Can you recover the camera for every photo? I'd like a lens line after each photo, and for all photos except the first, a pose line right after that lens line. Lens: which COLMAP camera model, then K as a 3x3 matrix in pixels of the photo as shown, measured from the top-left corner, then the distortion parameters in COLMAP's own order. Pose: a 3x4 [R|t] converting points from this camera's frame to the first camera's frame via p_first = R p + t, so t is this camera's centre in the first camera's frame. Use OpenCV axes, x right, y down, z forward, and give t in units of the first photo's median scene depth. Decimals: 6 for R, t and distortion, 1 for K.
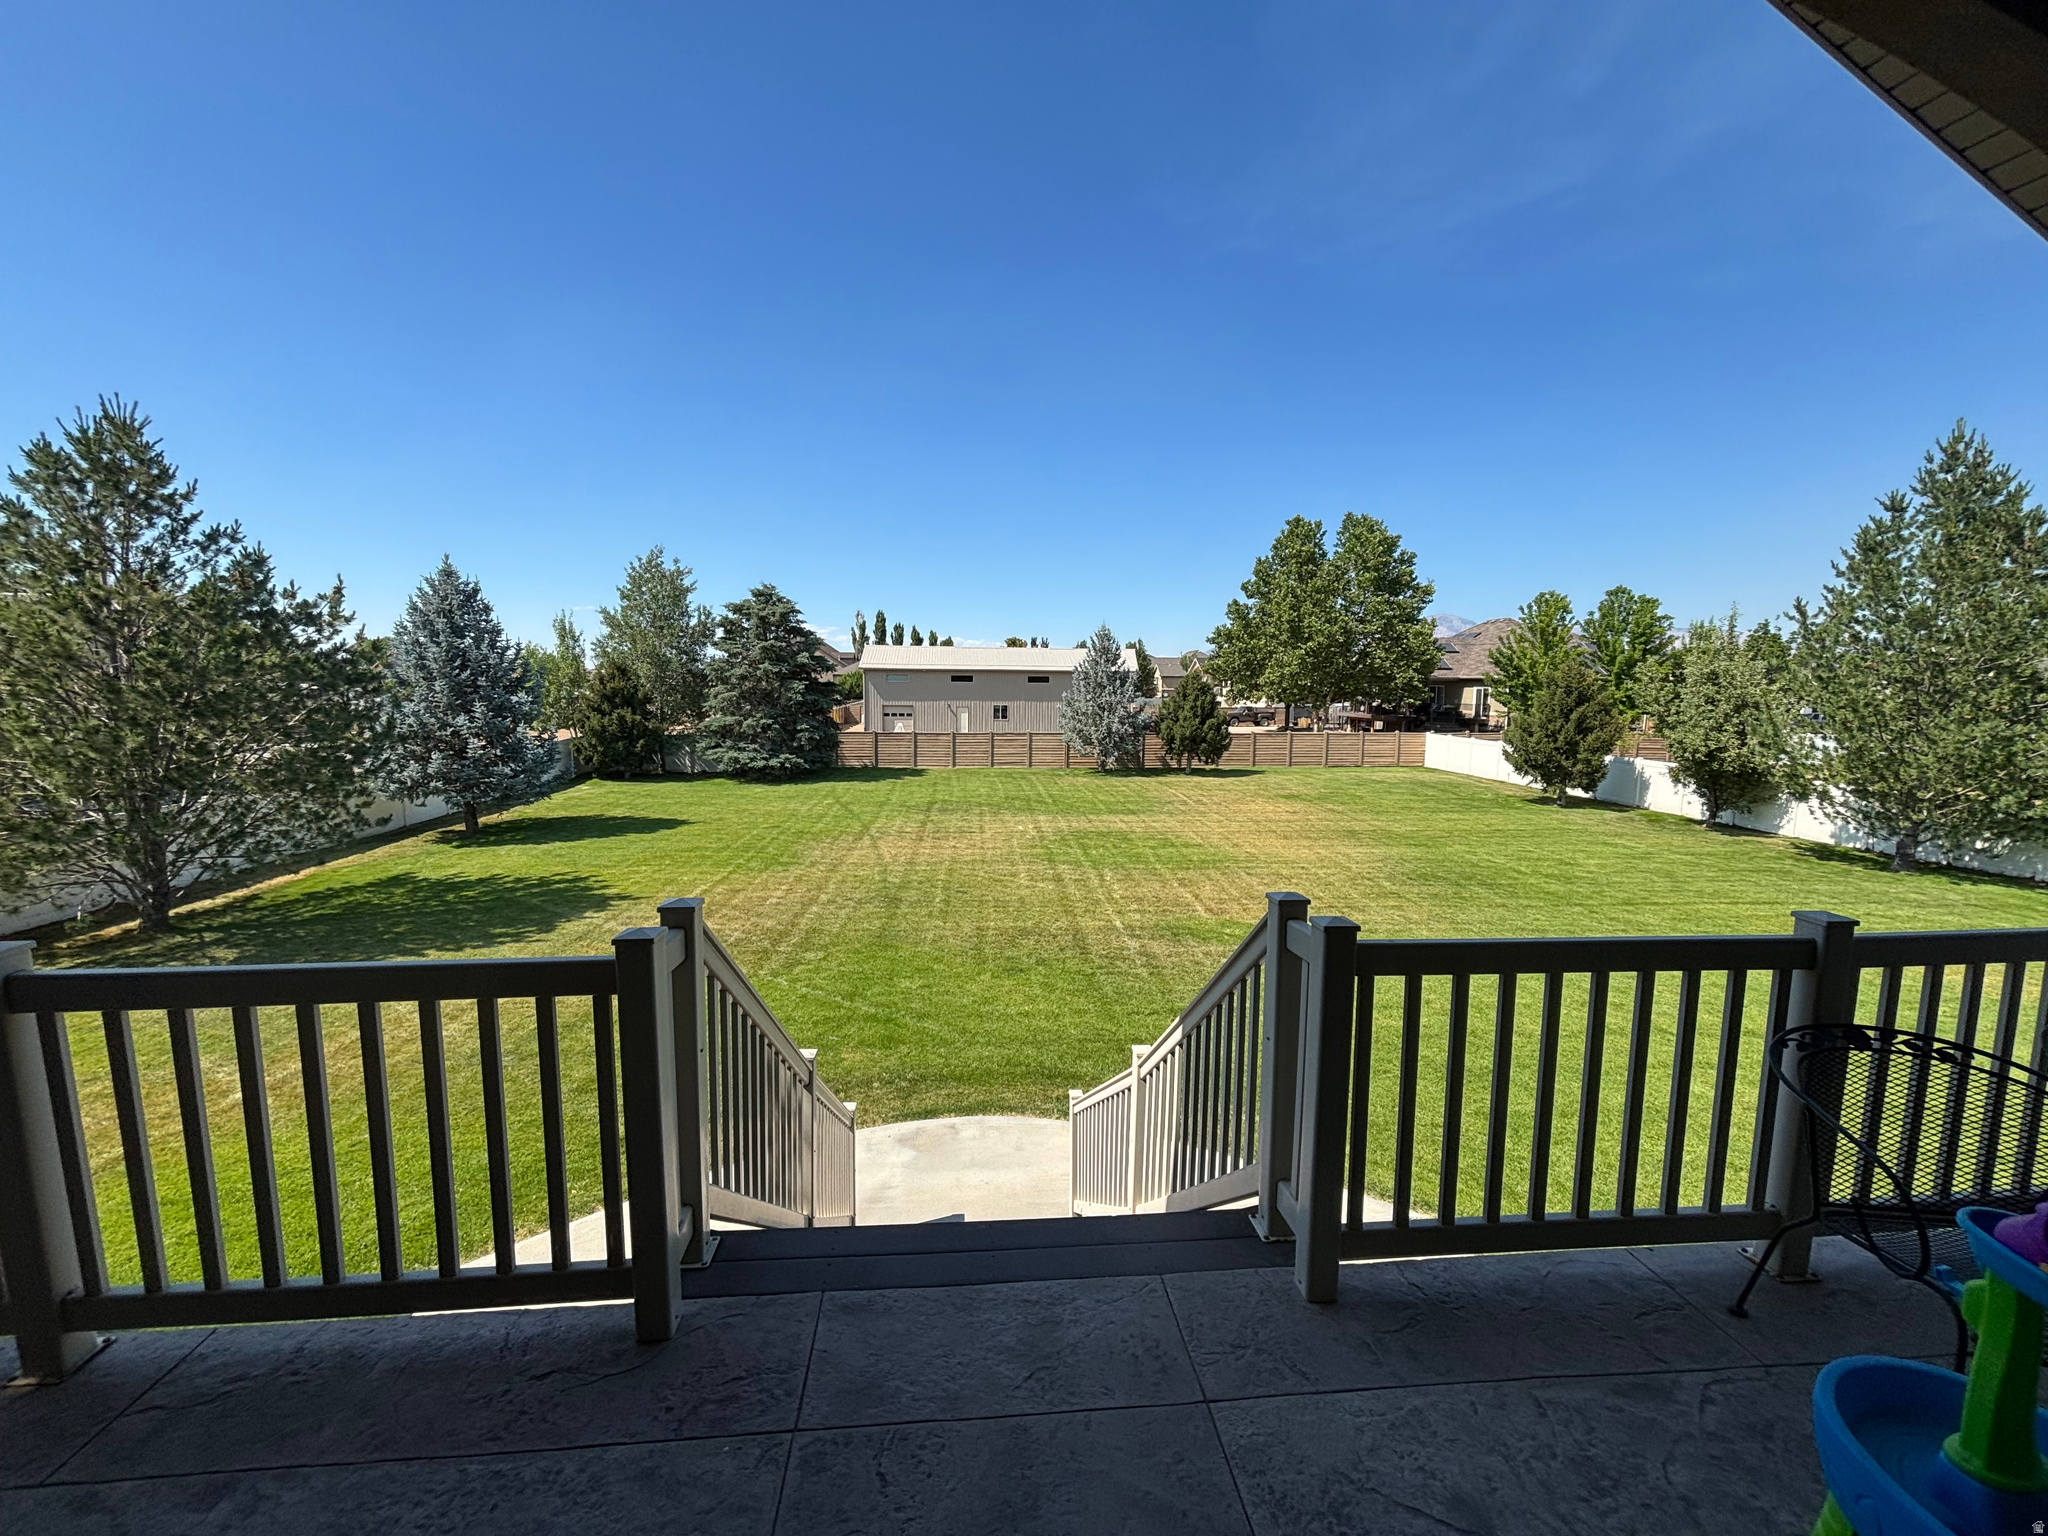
lens RADIAL K [[823.0, 0, 1024.5], [0, 823.0, 771.7], [0, 0, 1]] dist [0.004199, -0.002732]
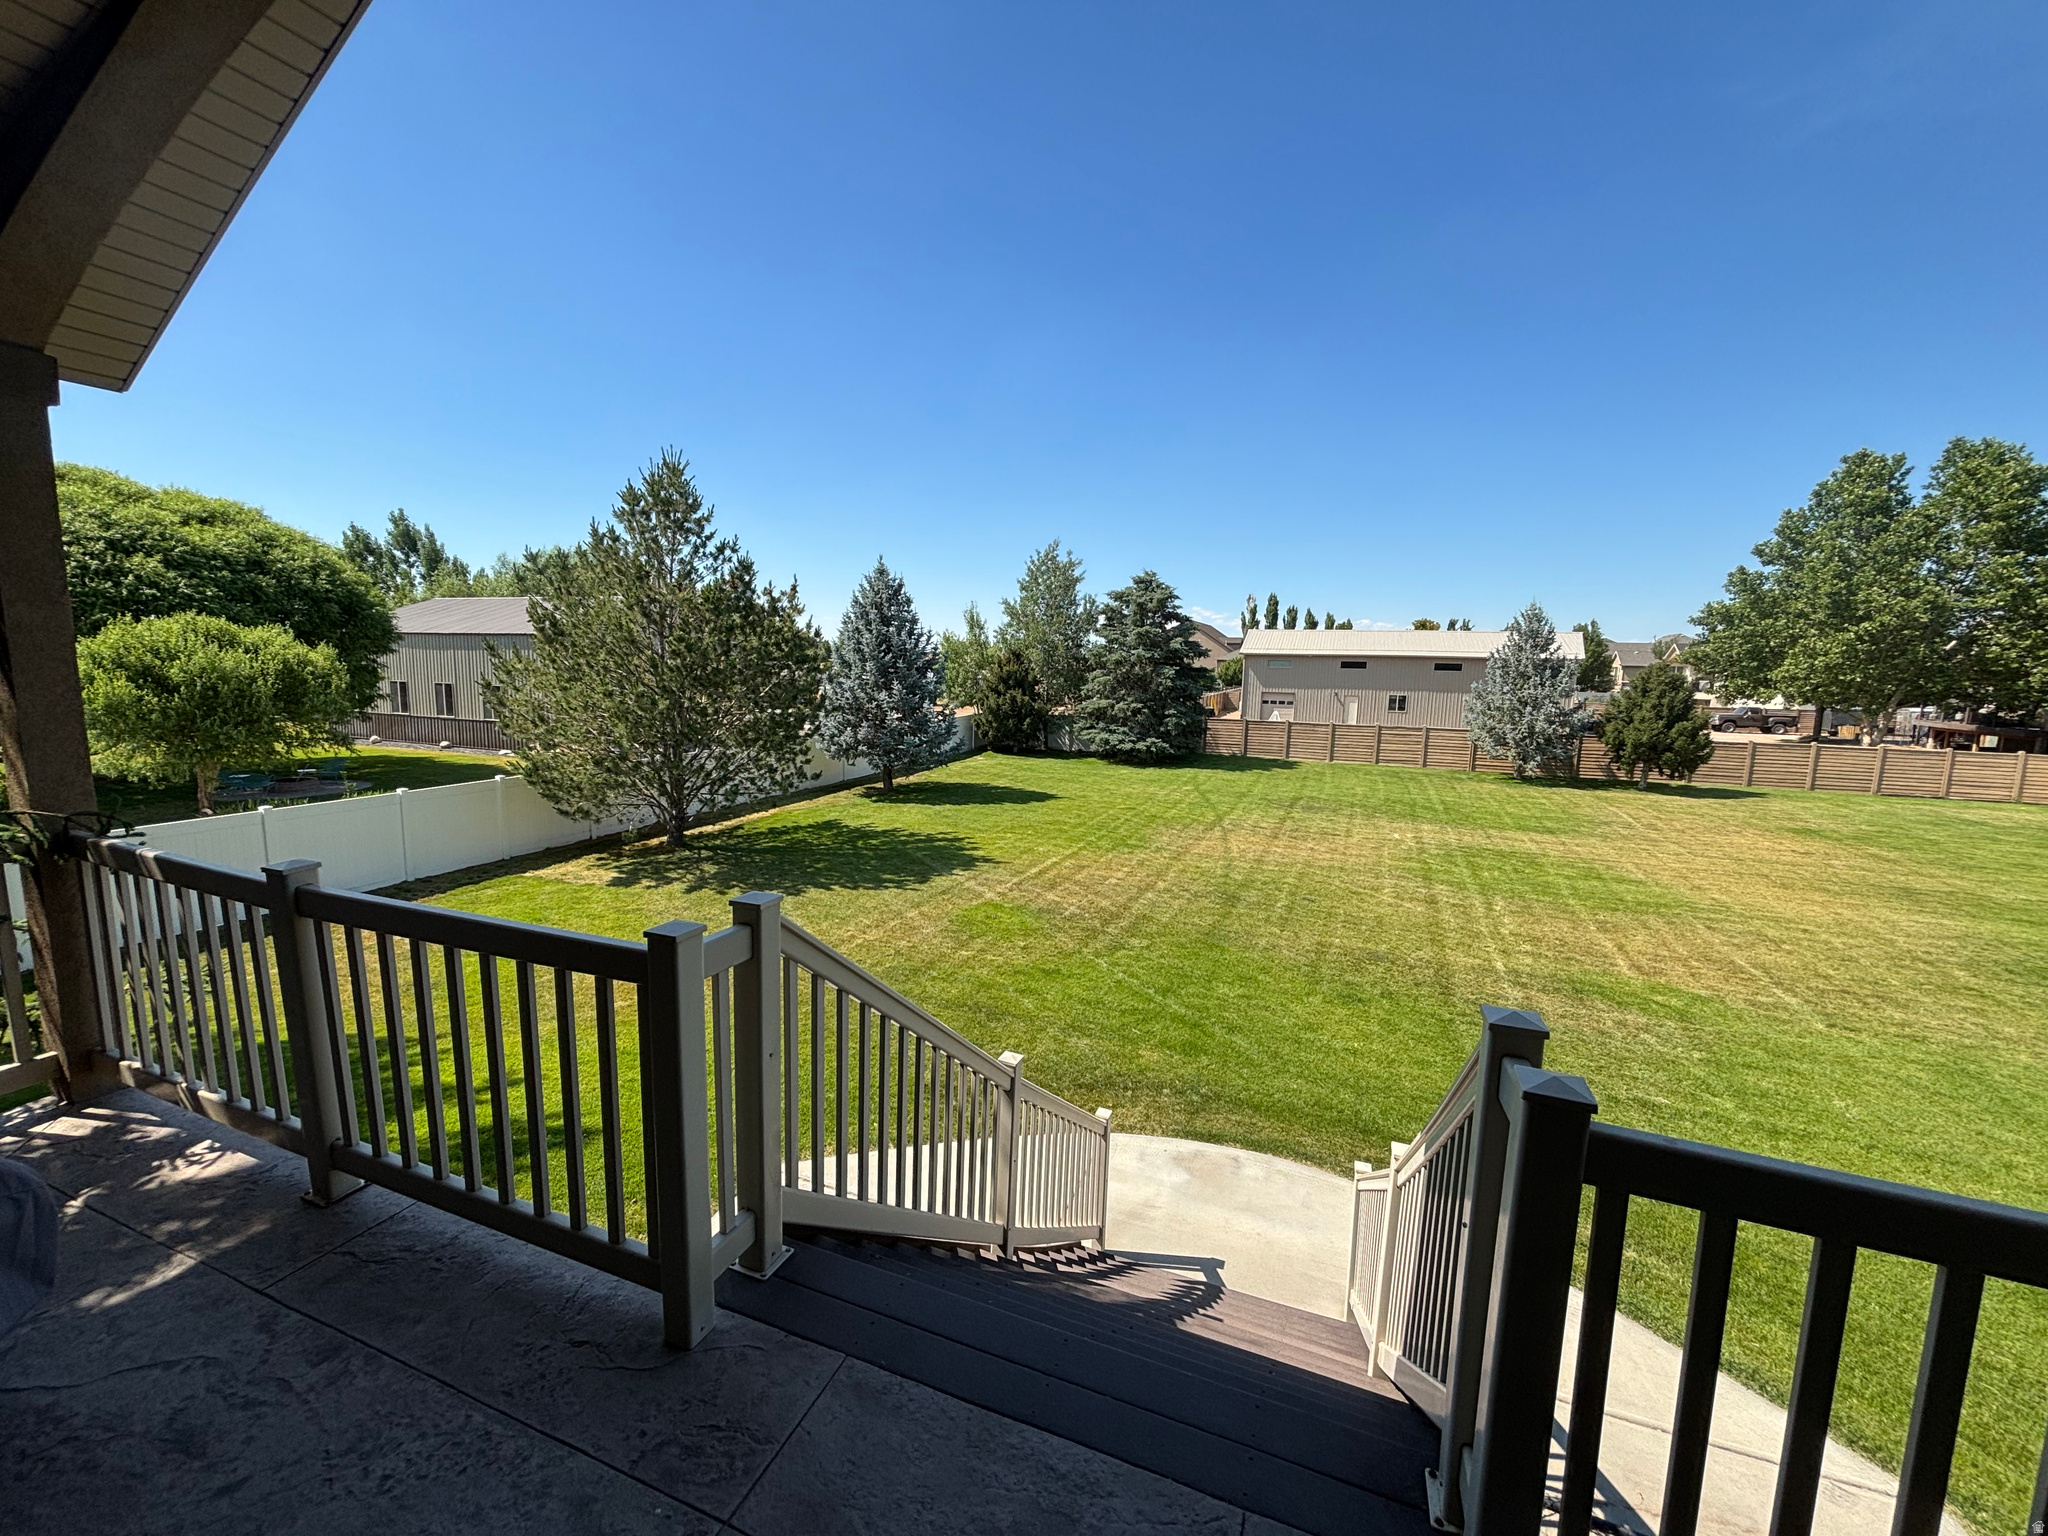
lens RADIAL K [[823.0, 0, 1022.2], [0, 823.0, 773.7], [0, 0, 1]] dist [0.004199, -0.002732]
pose [[0.892995, 0.072500, -0.444188, 0.028378], [-0.063724, 0.997365, 0.034677, -0.004103], [0.445531, -0.002660, 0.895262, 0.029776]]
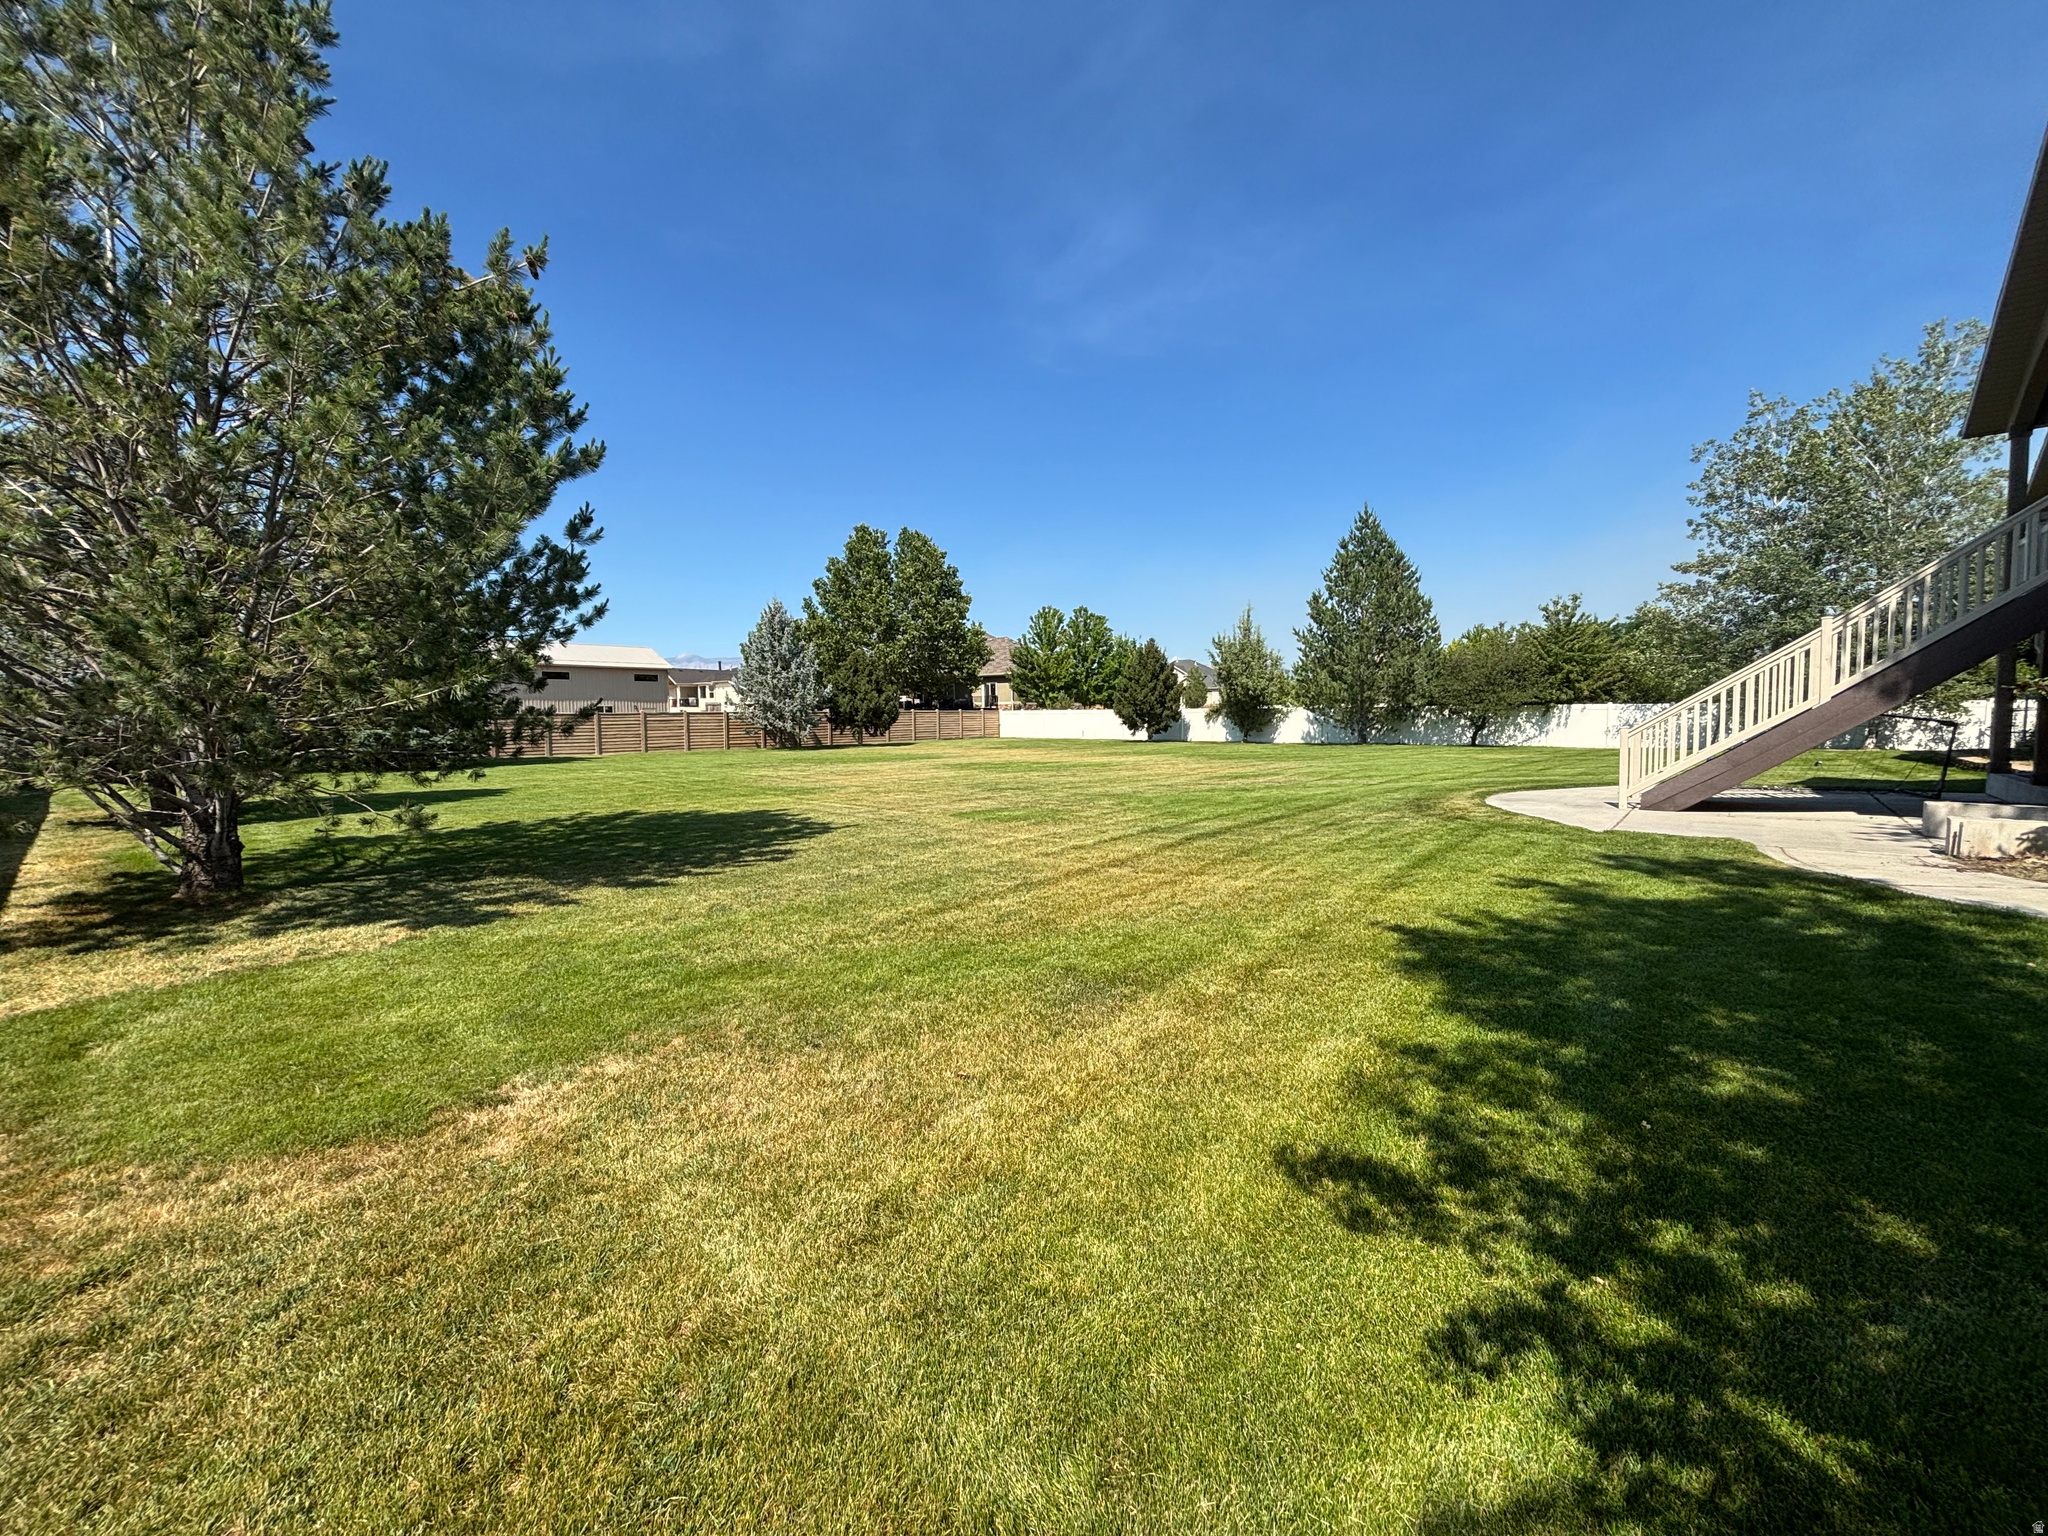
lens RADIAL K [[823.0, 0, 1034.7], [0, 823.0, 741.9], [0, 0, 1]] dist [0.004199, -0.002732]
pose [[0.746766, -0.038951, 0.663946, -0.543389], [0.086425, 0.995502, -0.038804, 0.097944], [-0.659448, 0.086359, 0.746773, 0.098980]]
